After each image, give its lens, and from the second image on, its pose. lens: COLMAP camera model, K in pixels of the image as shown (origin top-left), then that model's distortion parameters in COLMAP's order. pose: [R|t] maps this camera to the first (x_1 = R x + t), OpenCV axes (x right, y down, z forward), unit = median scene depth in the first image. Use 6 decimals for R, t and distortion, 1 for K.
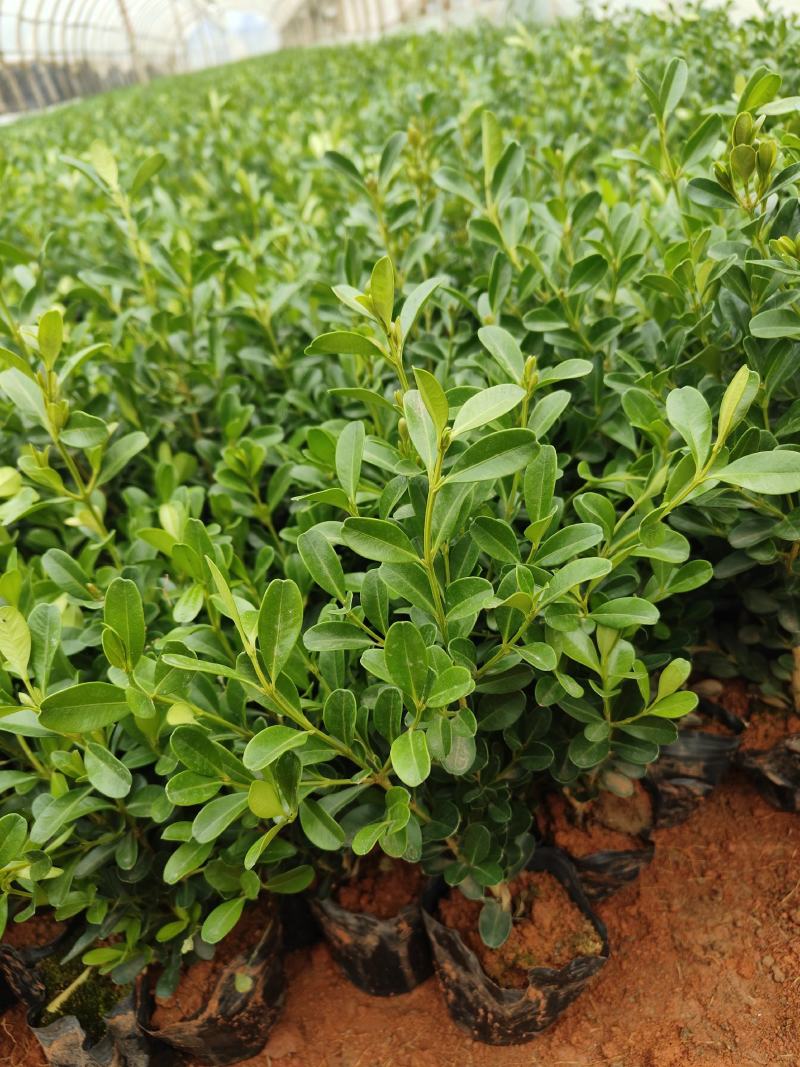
lens RADIAL K [[684.4, 0, 399.5], [0, 684.4, 537.7], [0, 0, 1]] dist [-0.000389, 0.003445]
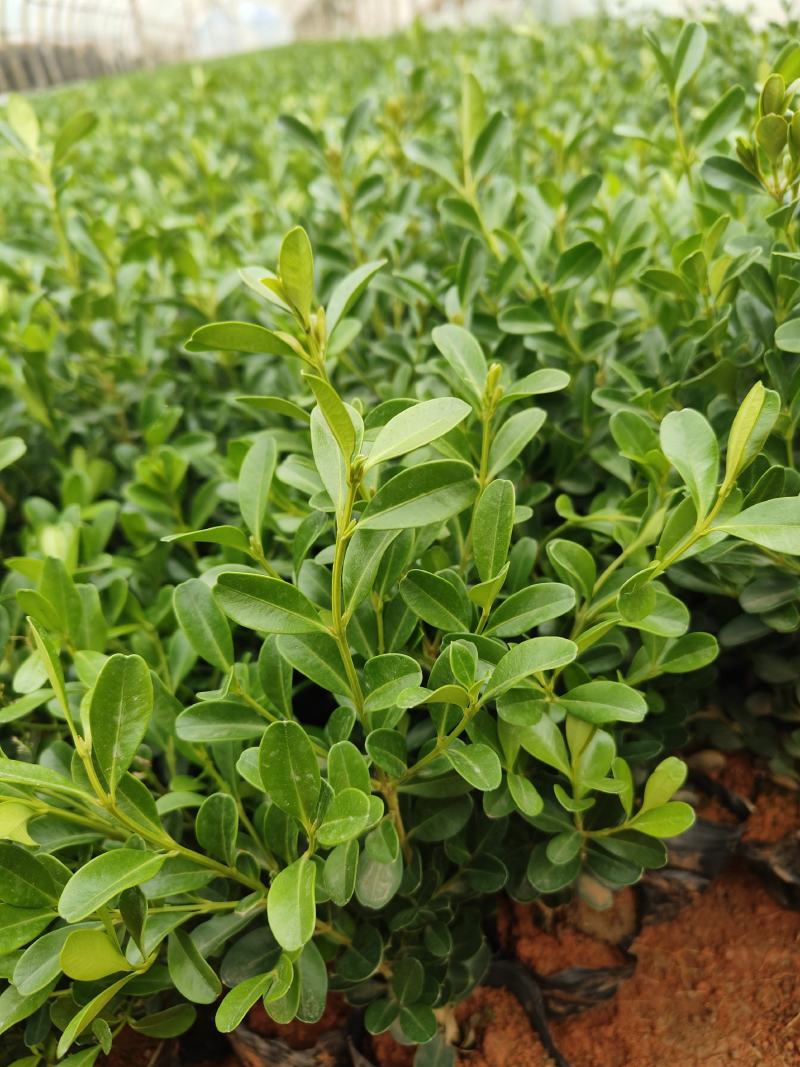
lens RADIAL K [[710.9, 0, 400.0], [0, 710.9, 533.5], [0, 0, 1]] dist [-0.000963, -0.000249]
pose [[0.999114, 0.041118, 0.008930, 0.062736], [-0.040934, 0.998964, -0.019882, -0.037346], [-0.009738, 0.019499, 0.999762, 0.146765]]
